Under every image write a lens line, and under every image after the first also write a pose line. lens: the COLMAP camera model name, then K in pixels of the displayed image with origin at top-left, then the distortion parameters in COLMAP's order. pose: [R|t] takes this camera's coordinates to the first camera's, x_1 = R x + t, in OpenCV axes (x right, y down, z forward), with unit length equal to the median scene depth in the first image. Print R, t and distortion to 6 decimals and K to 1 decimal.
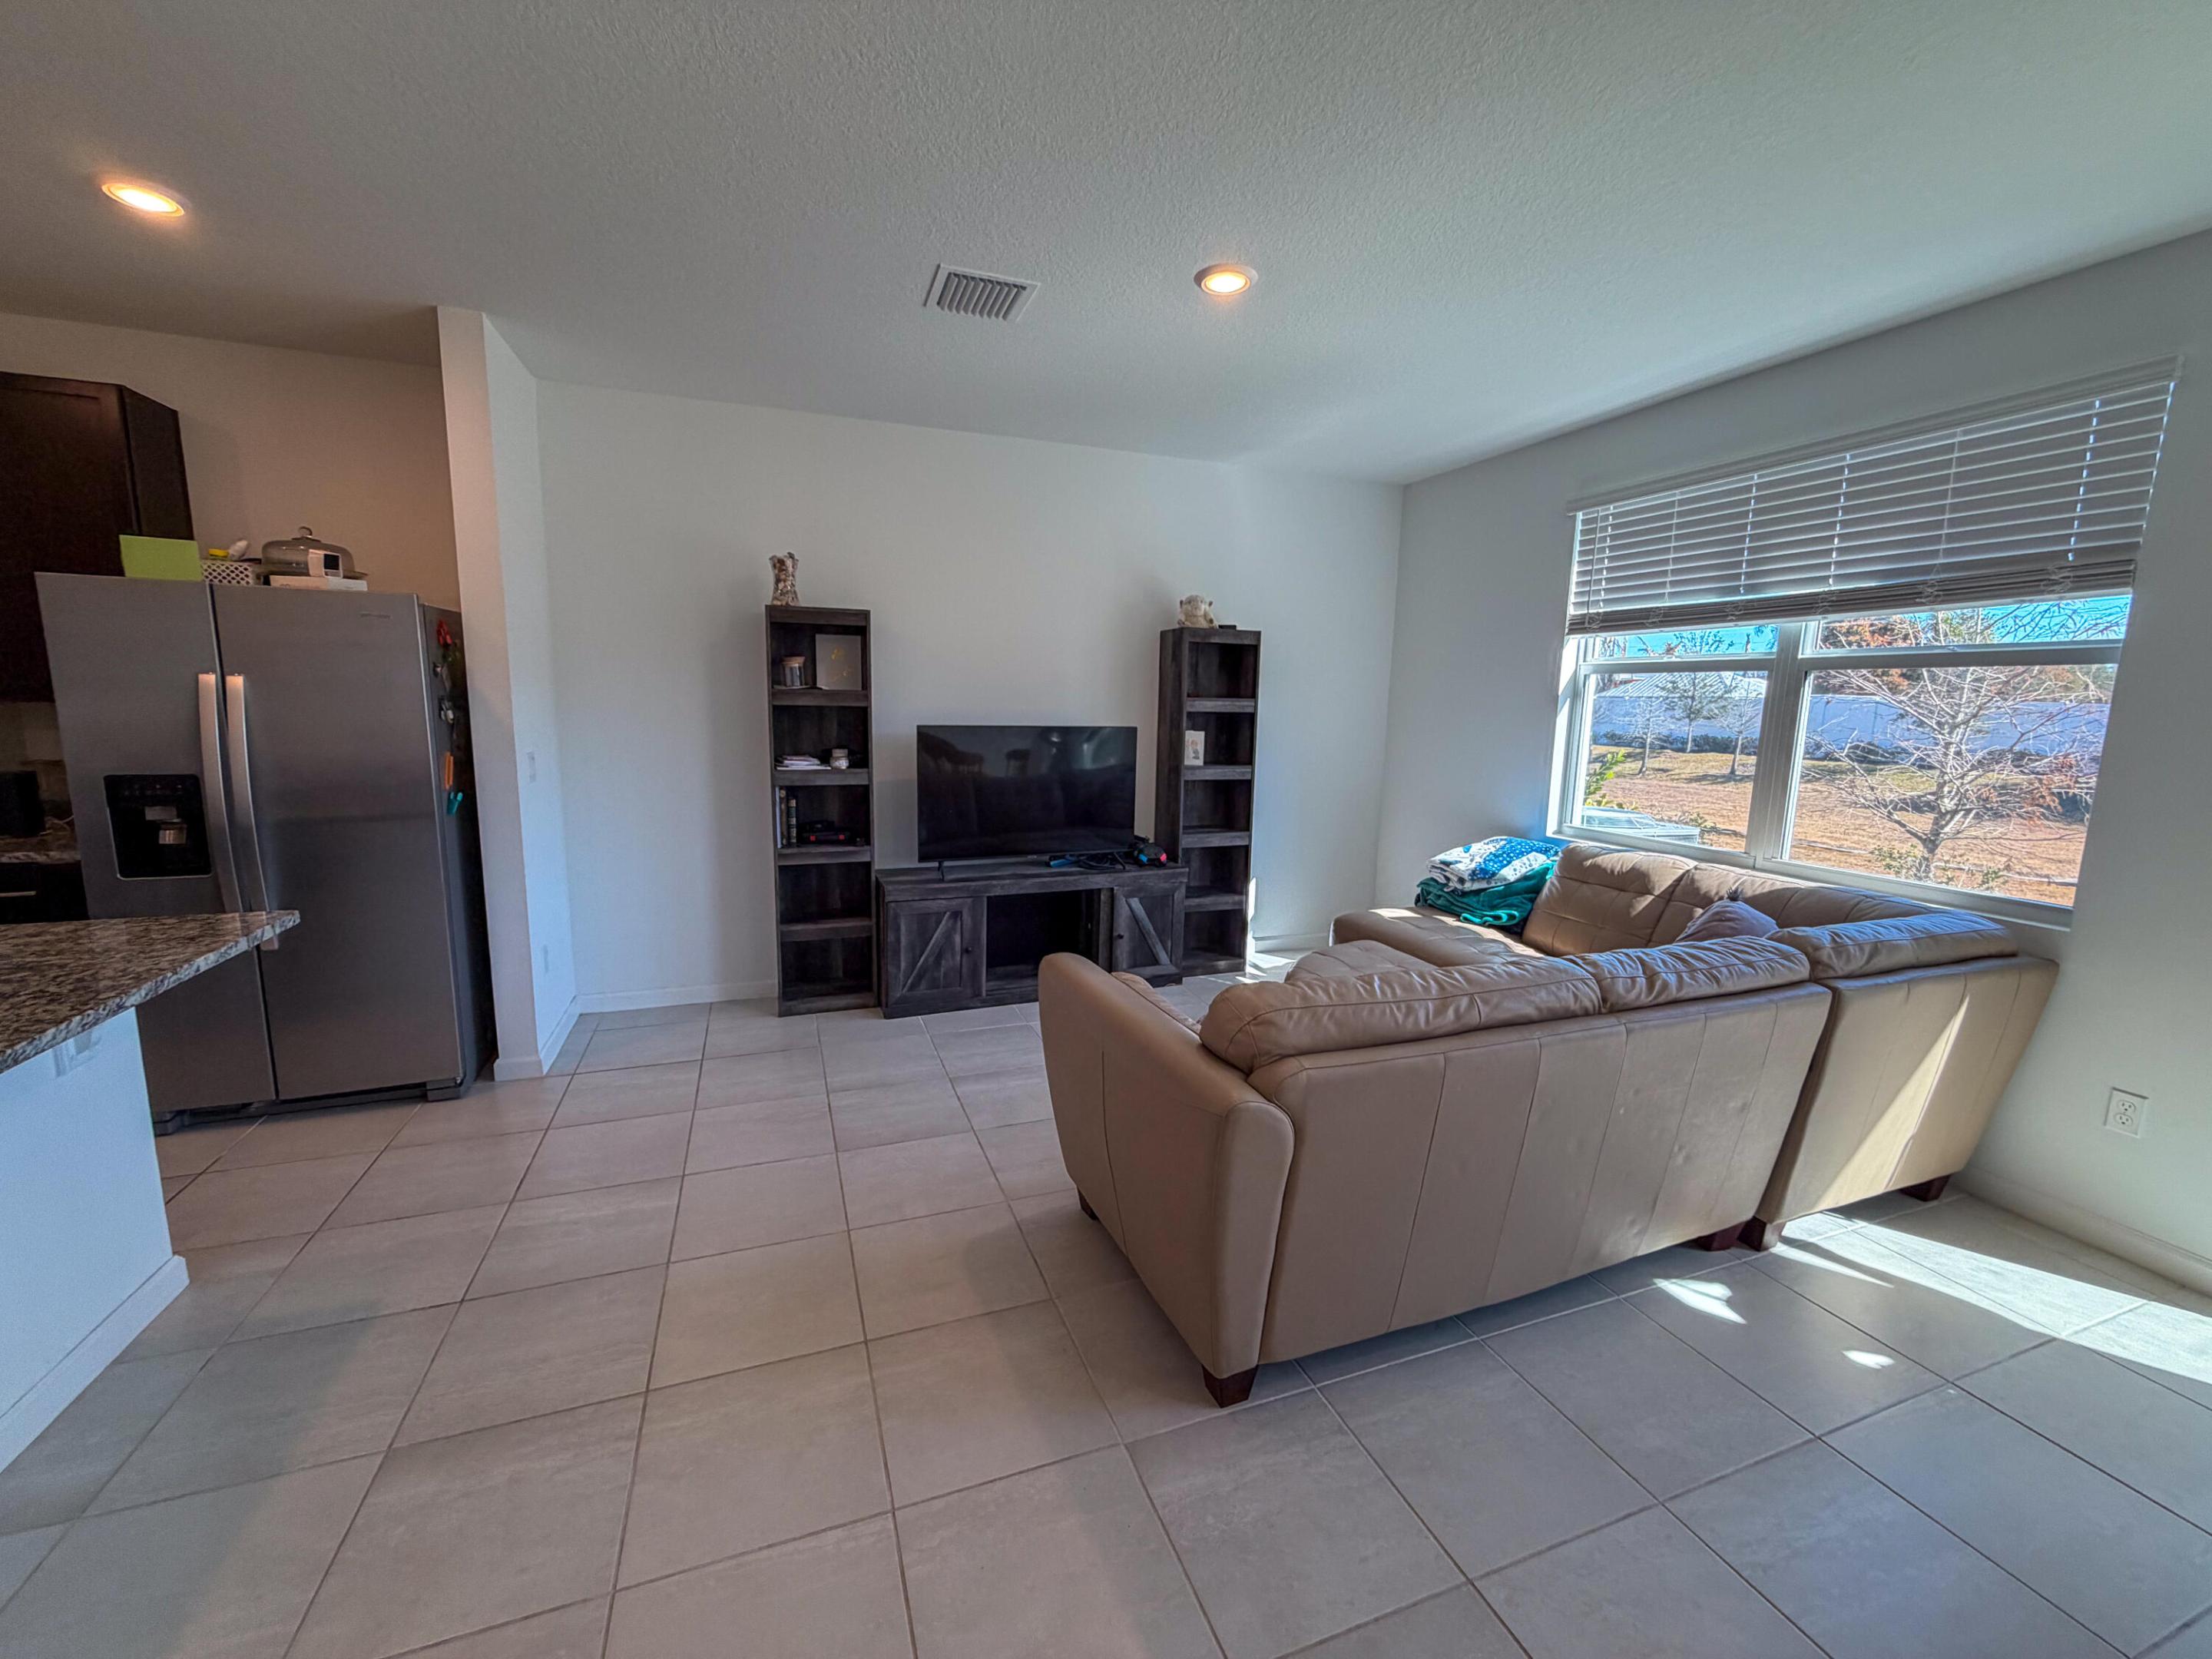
lens RADIAL K [[881.1, 0, 1094.8], [0, 881.1, 829.7], [0, 0, 1]] dist [-0.000899, 0.000533]
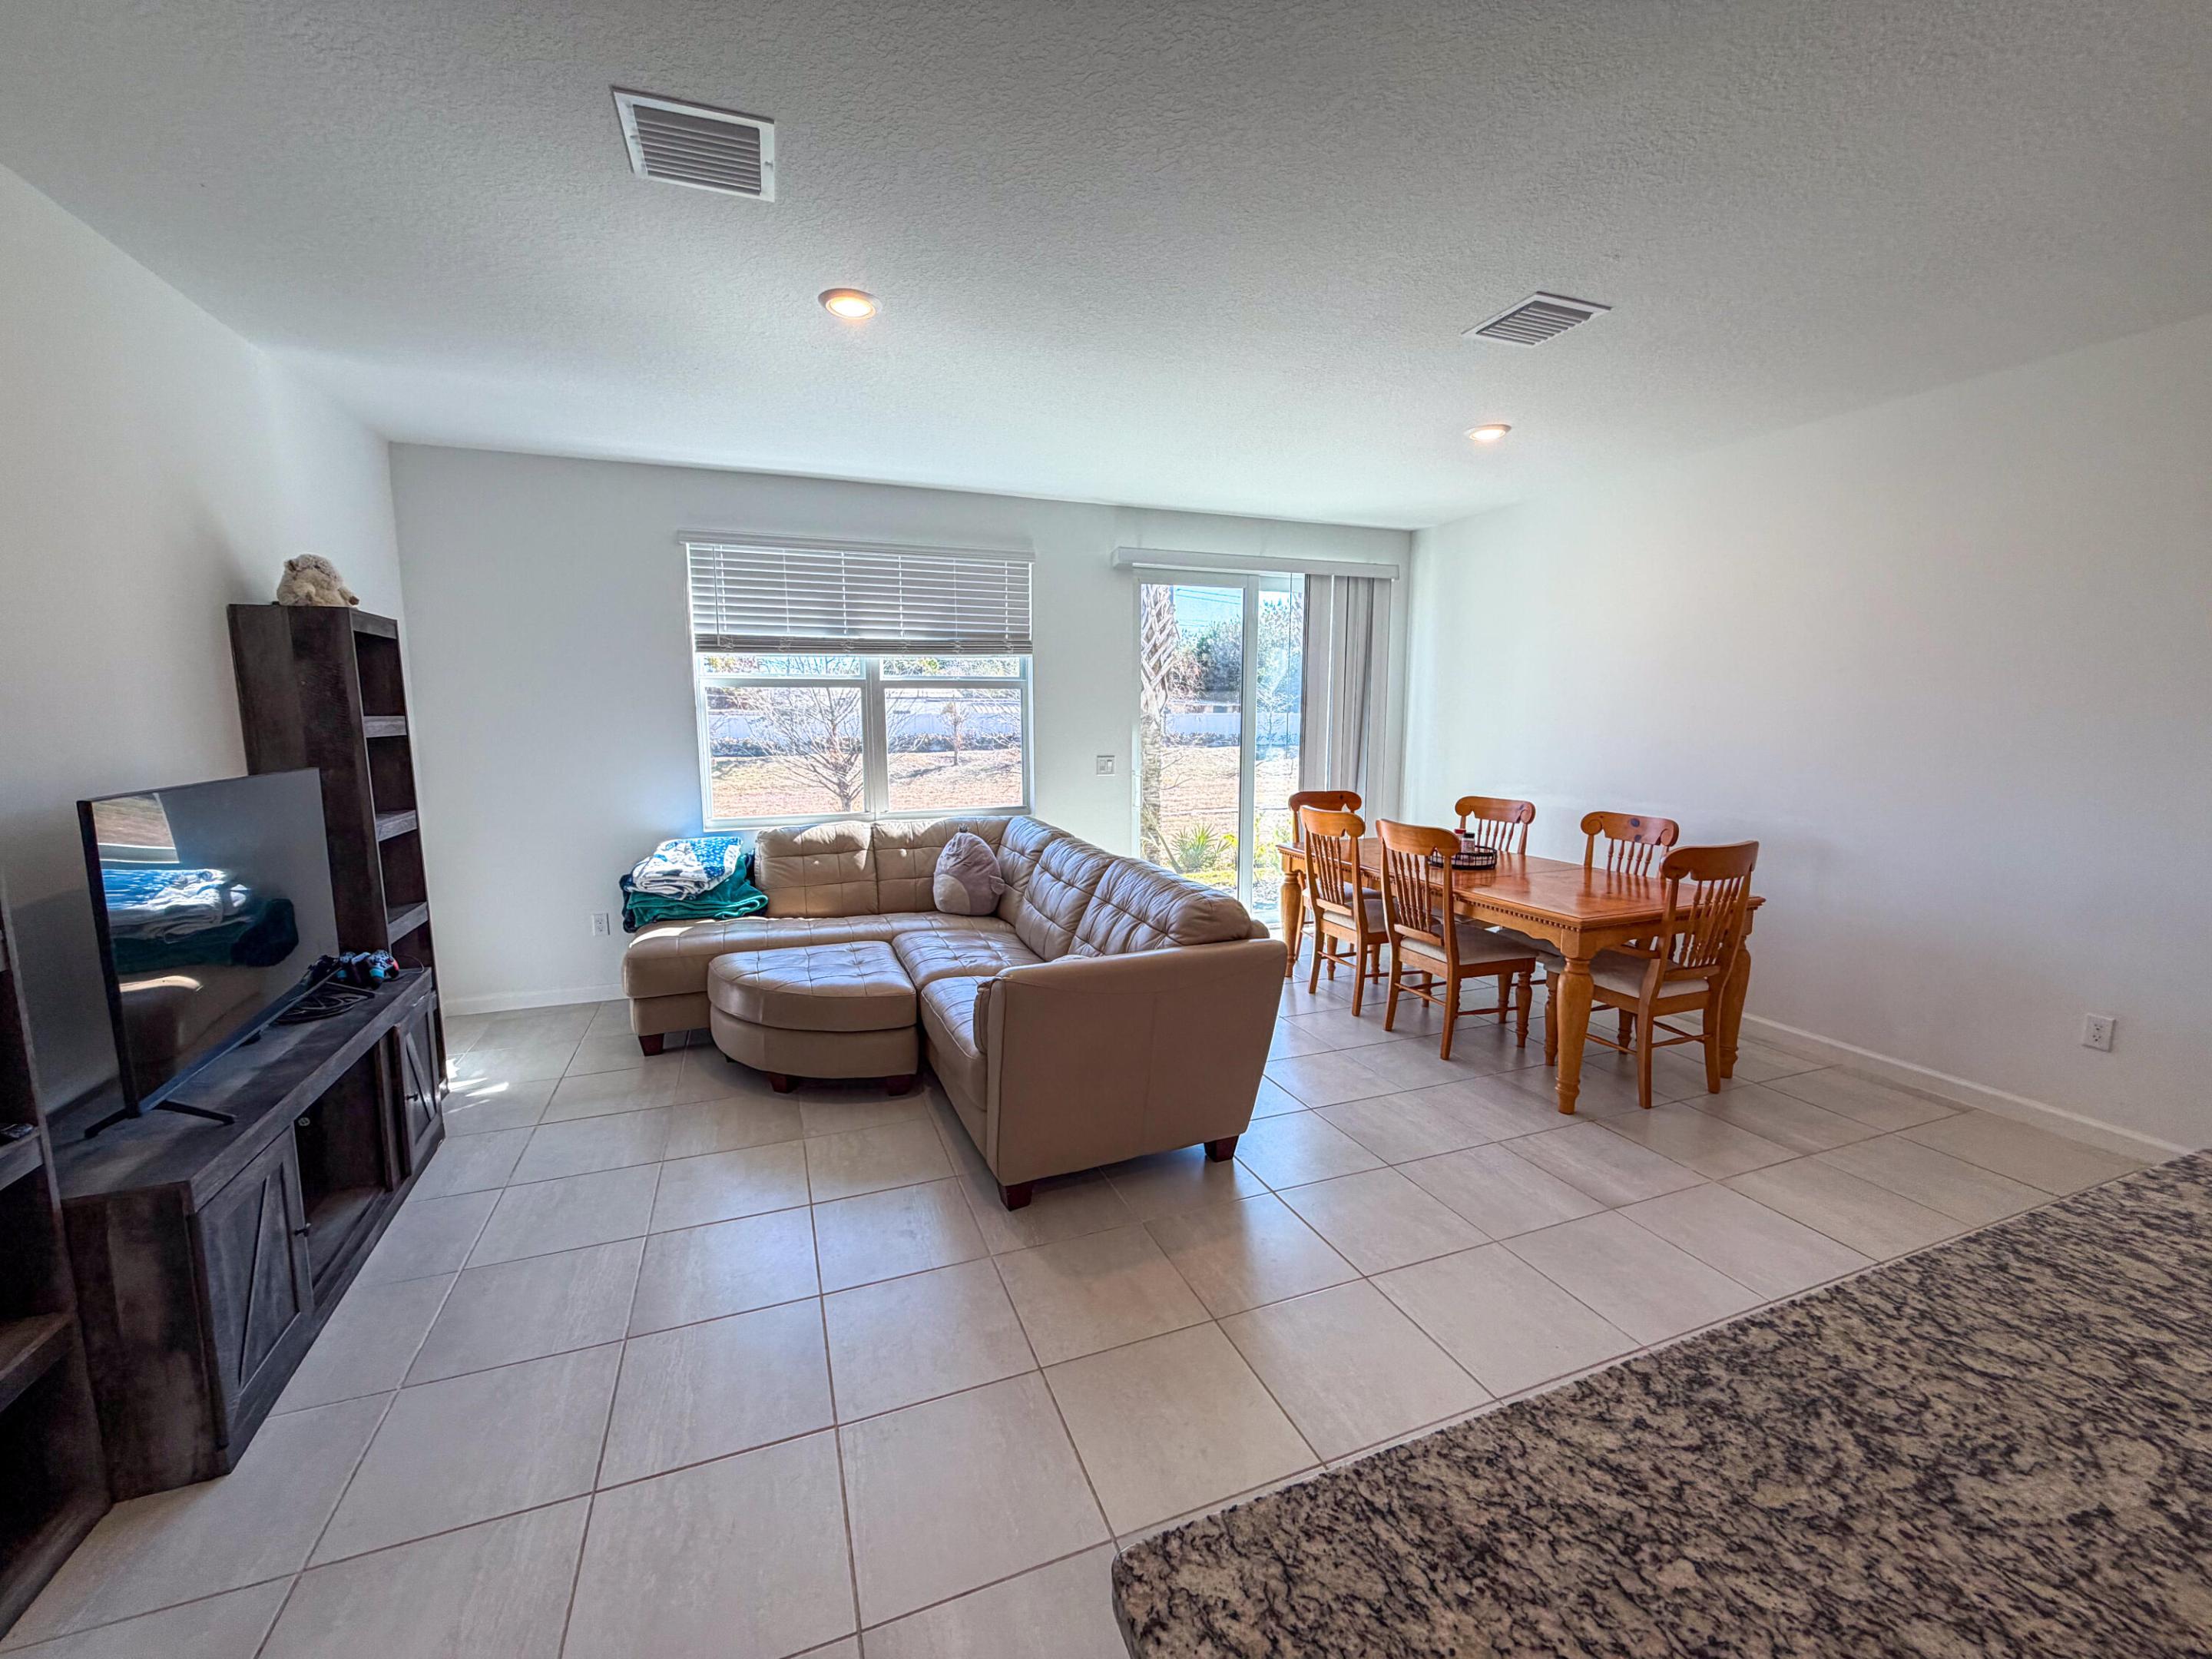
lens RADIAL K [[881.1, 0, 1092.3], [0, 881.1, 824.7], [0, 0, 1]] dist [-0.000899, 0.000533]
pose [[-0.007202, -0.148922, 0.988823, -0.682766], [0.149985, 0.977501, 0.148310, -0.107881], [-0.988662, 0.149377, 0.015296, 0.577663]]
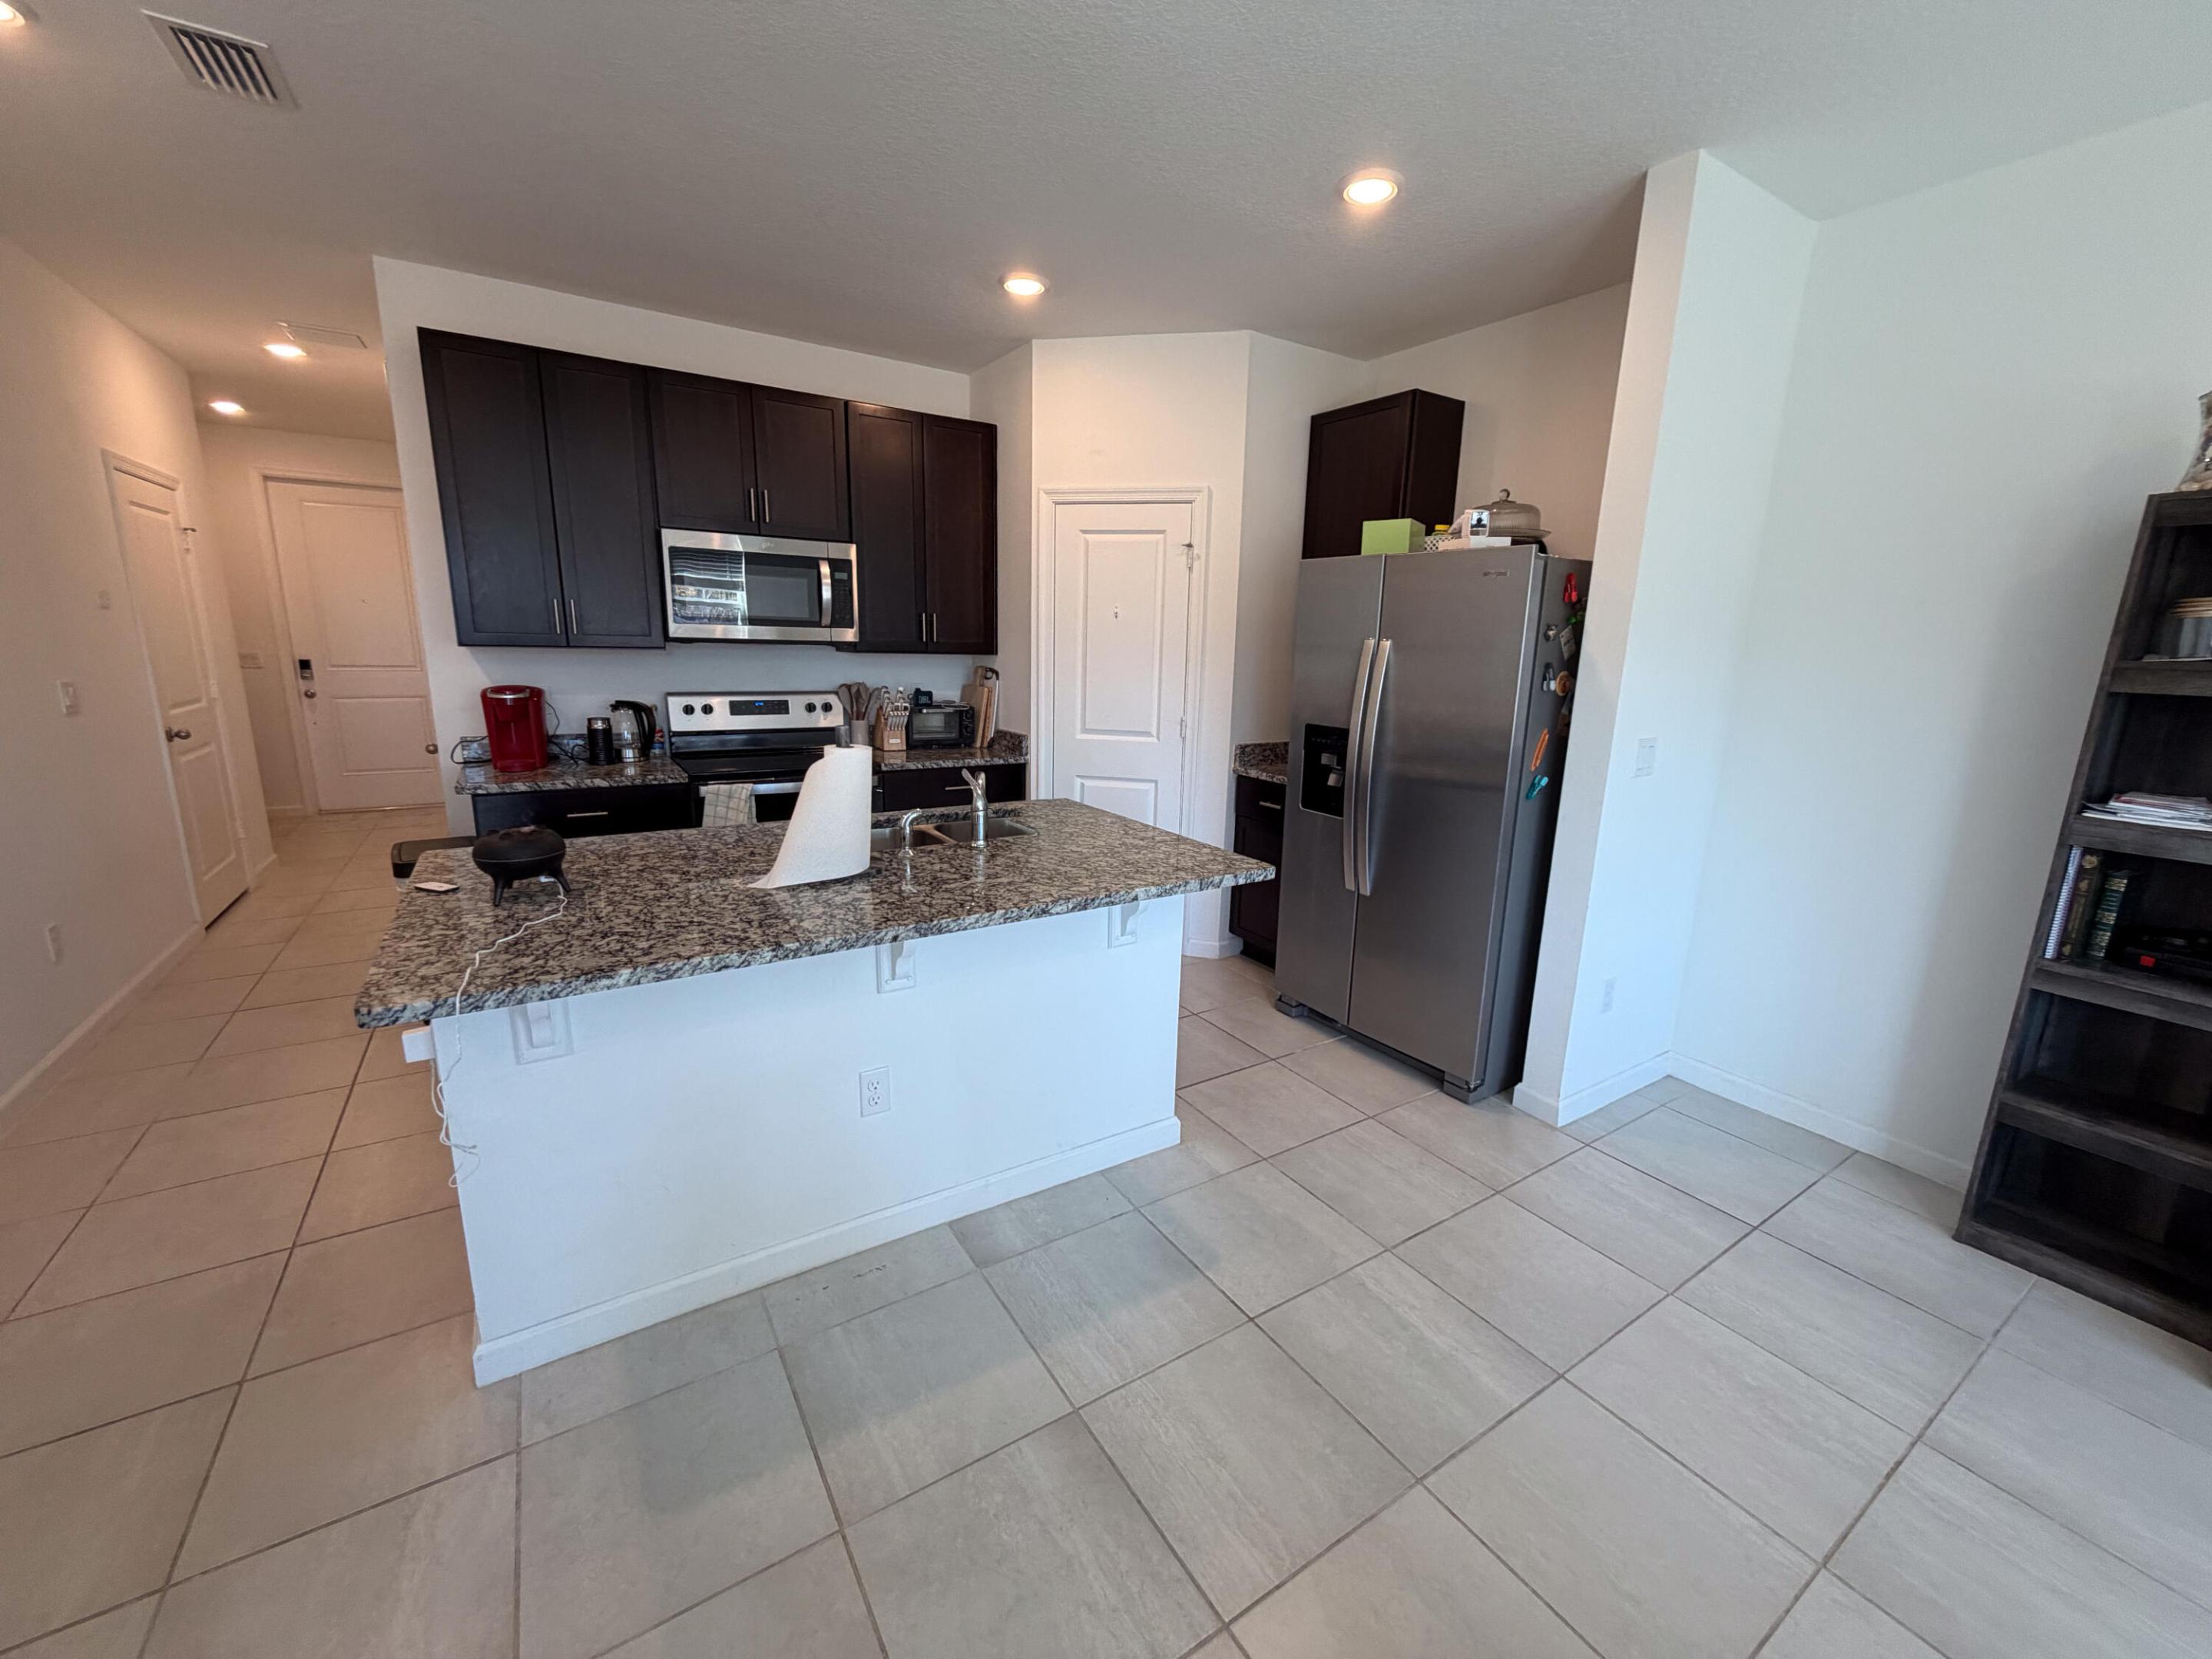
lens RADIAL K [[881.1, 0, 1114.4], [0, 881.1, 831.0], [0, 0, 1]] dist [-0.000899, 0.000533]
pose [[0.219360, 0.193564, -0.956250, 0.018244], [-0.168340, 0.972931, 0.158325, -0.047714], [0.961012, 0.126245, 0.246006, 0.335665]]
